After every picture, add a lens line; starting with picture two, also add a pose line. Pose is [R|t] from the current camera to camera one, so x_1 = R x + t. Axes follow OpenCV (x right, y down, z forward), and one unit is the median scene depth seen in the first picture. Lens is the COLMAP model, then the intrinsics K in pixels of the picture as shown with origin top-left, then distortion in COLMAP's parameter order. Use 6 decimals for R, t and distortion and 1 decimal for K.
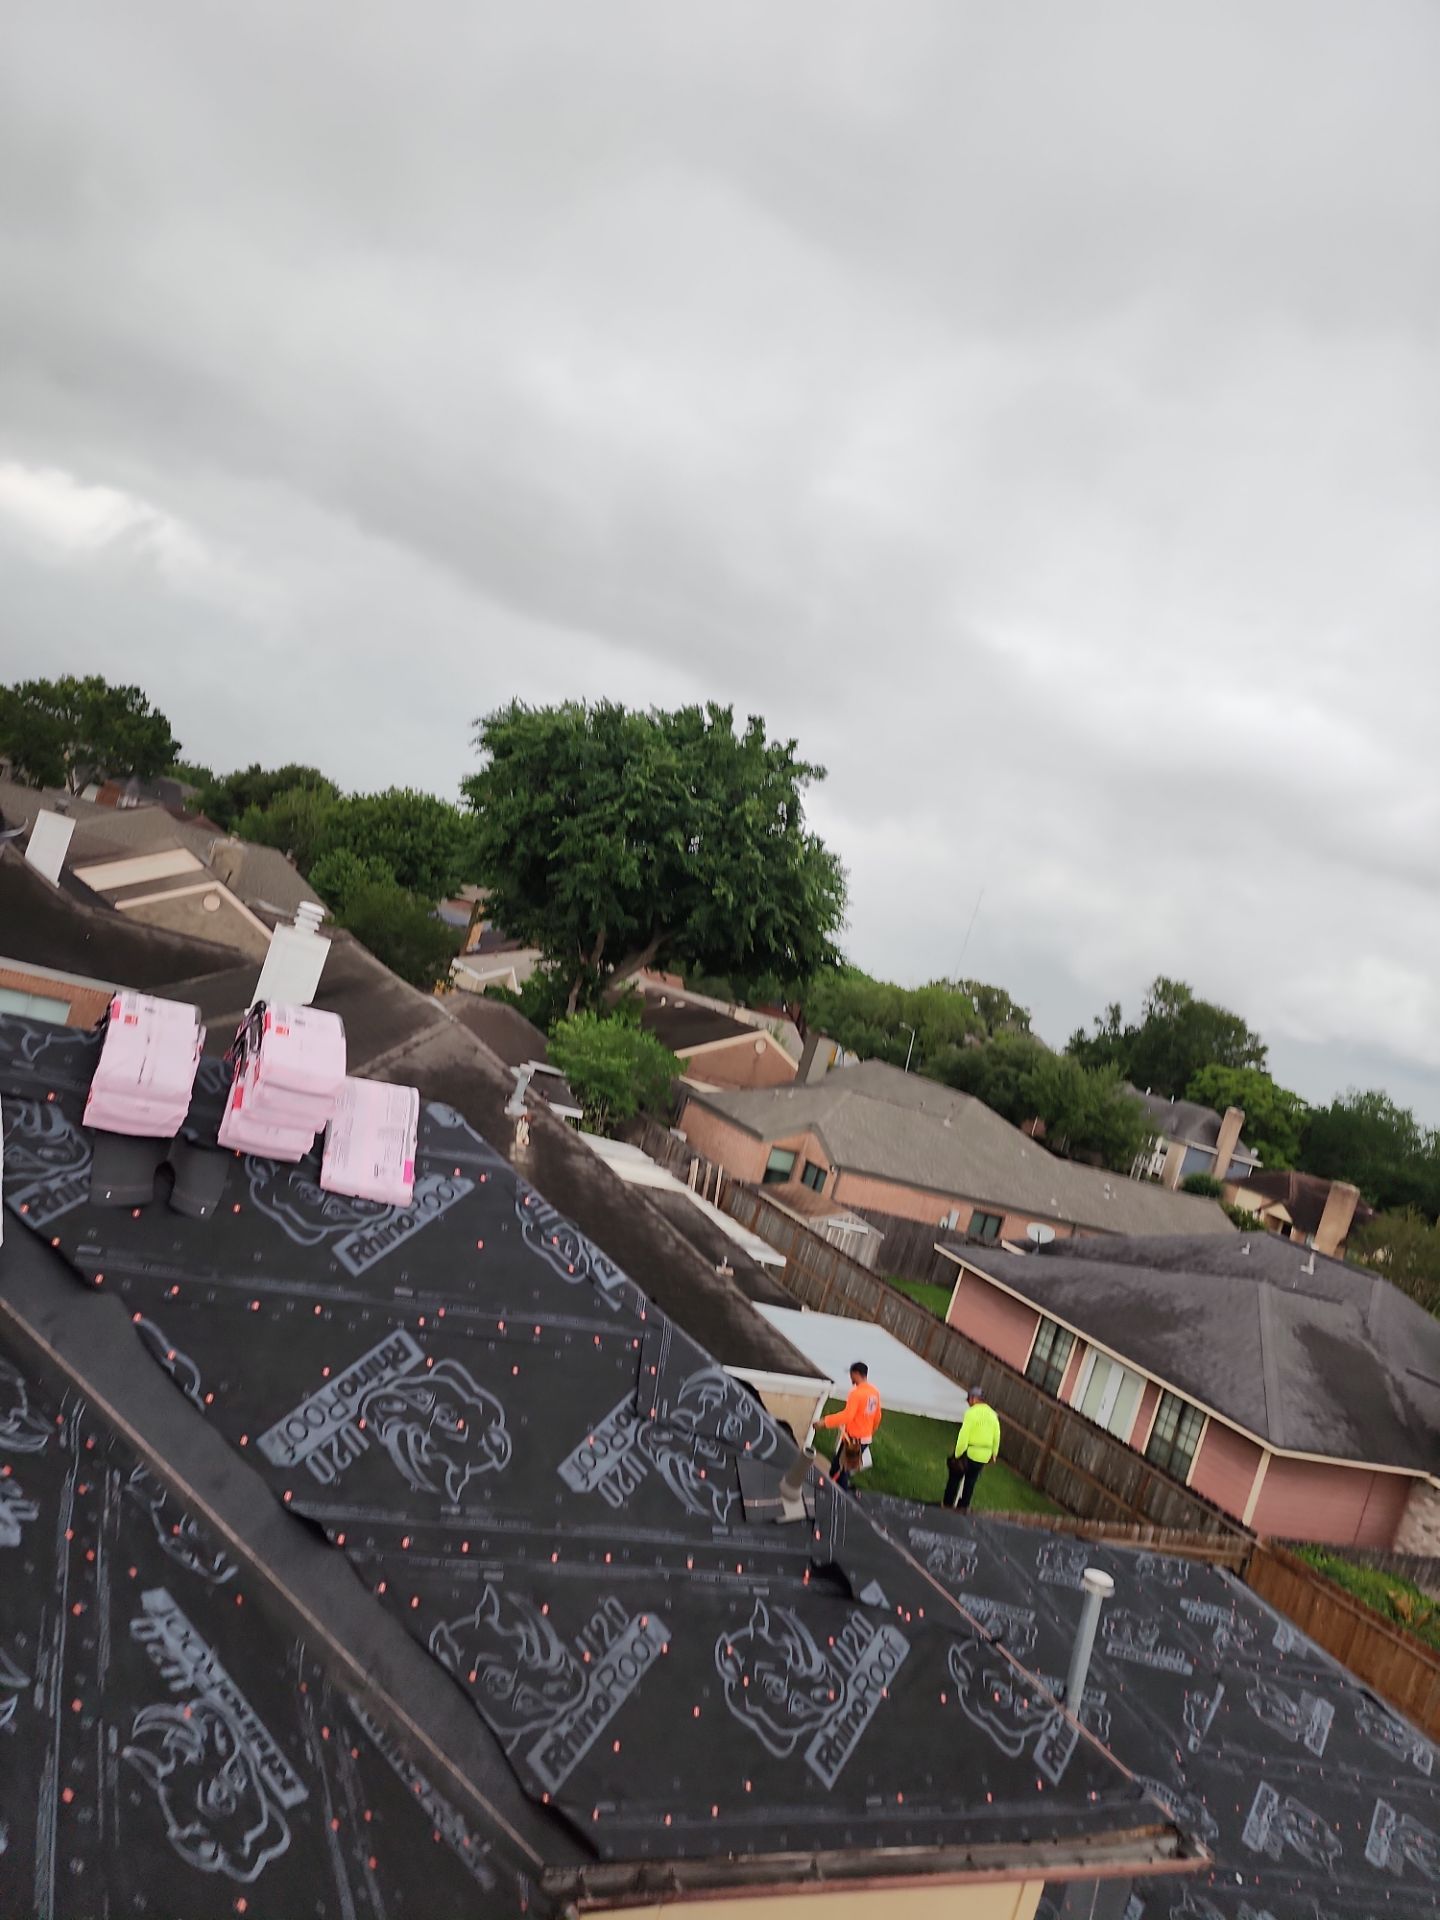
lens RADIAL K [[1267.4, 0, 707.6], [0, 1267.4, 991.6], [0, 0, 1]] dist [0.100552, -0.083373]
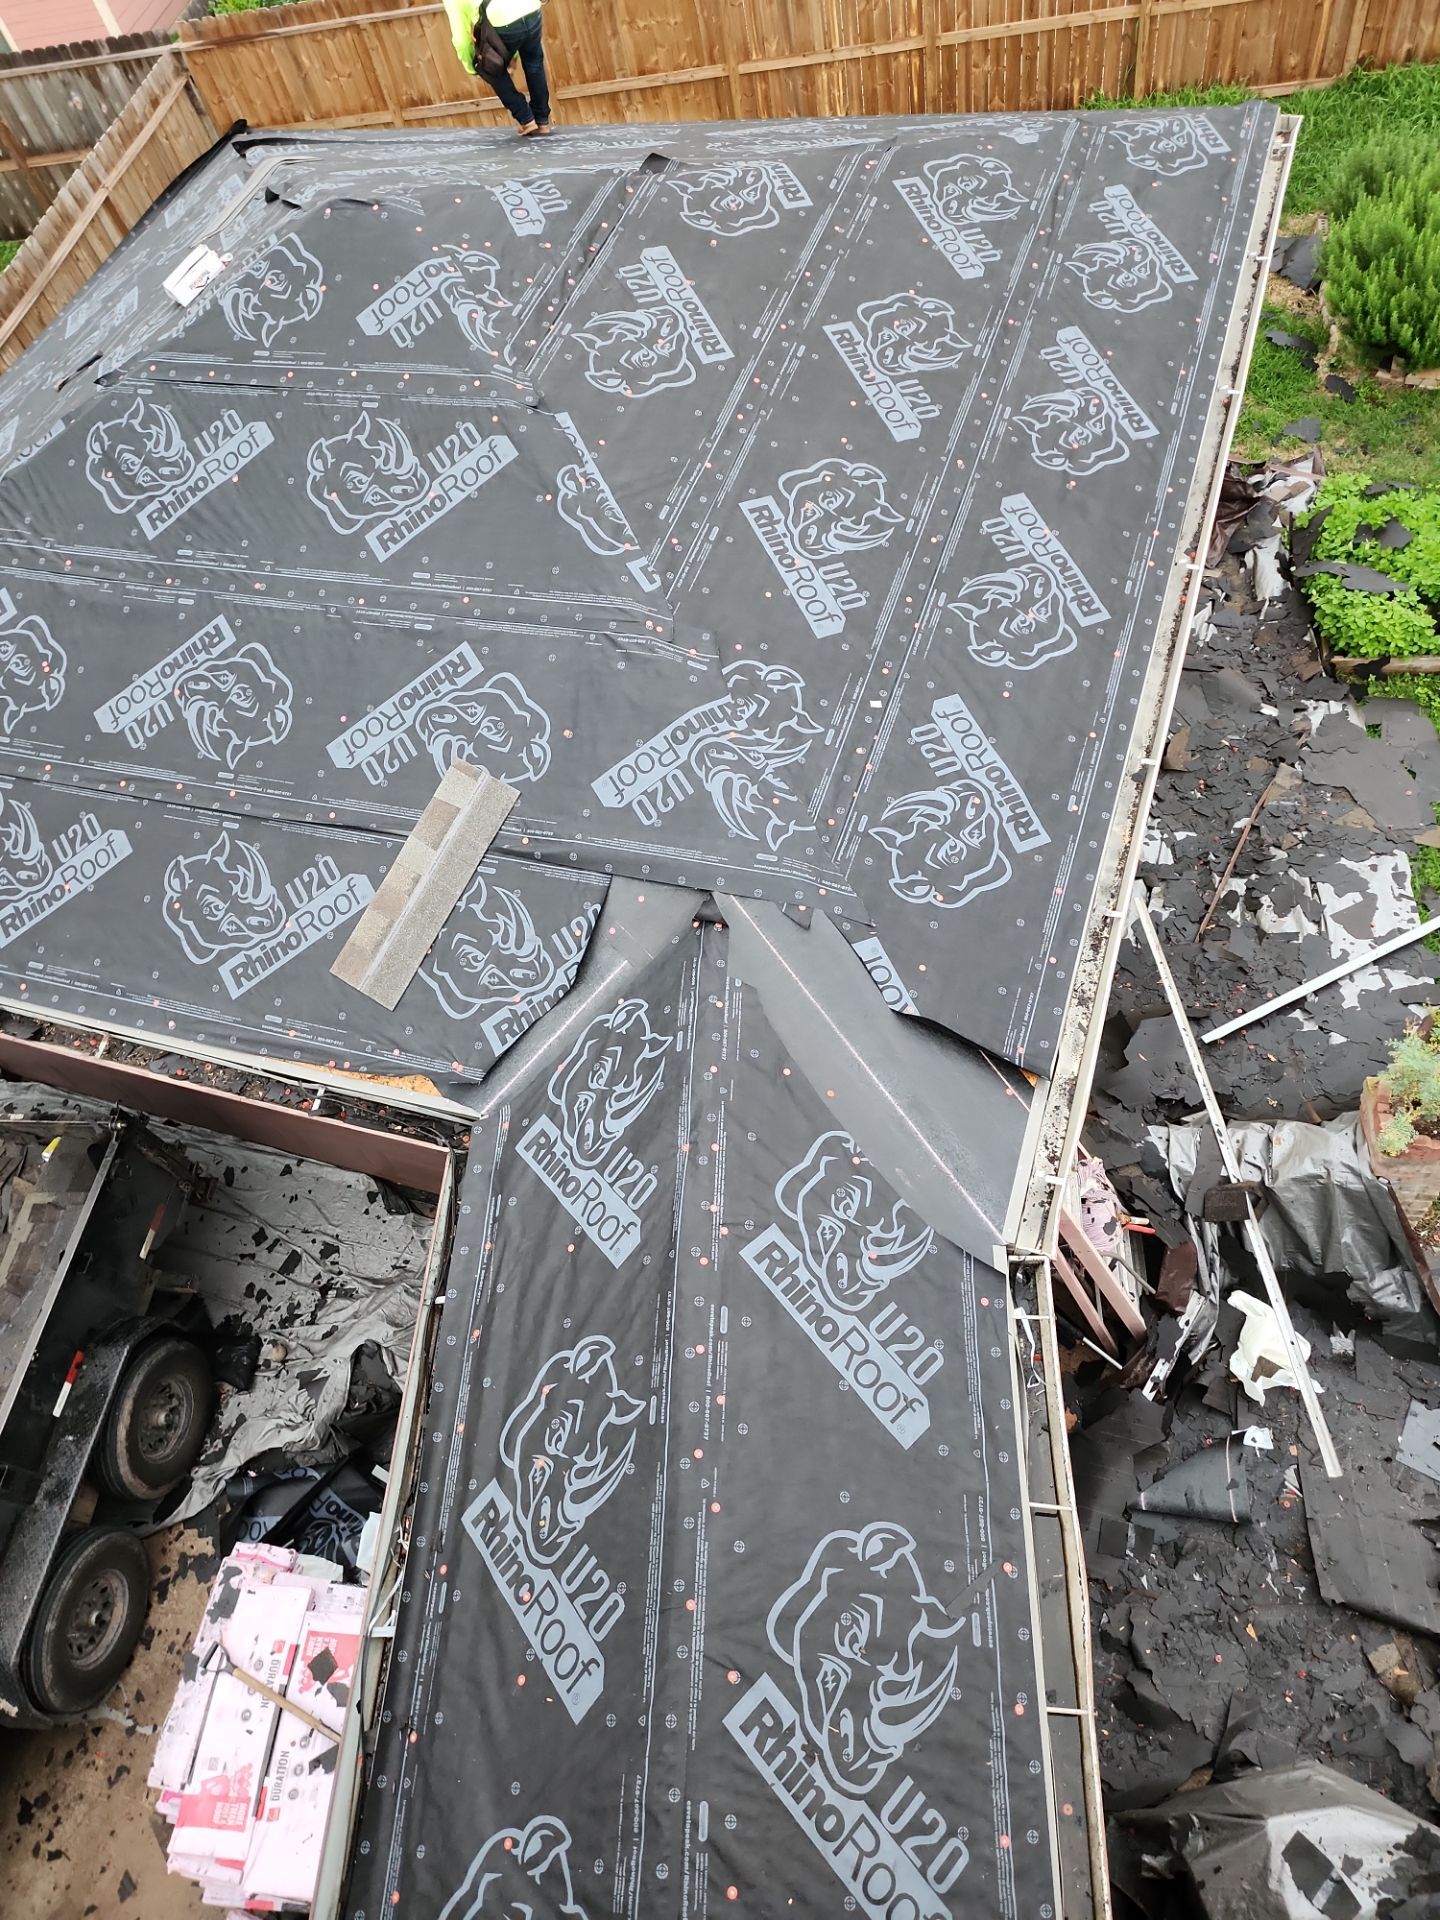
lens RADIAL K [[1278.3, 0, 709.5], [0, 1278.3, 957.7], [0, 0, 1]] dist [0.082654, -0.066158]
pose [[0.473311, -0.874970, 0.102001, 0.169962], [0.365925, 0.300620, 0.880753, 0.167969], [-0.801296, -0.379546, 0.462460, 0.567214]]
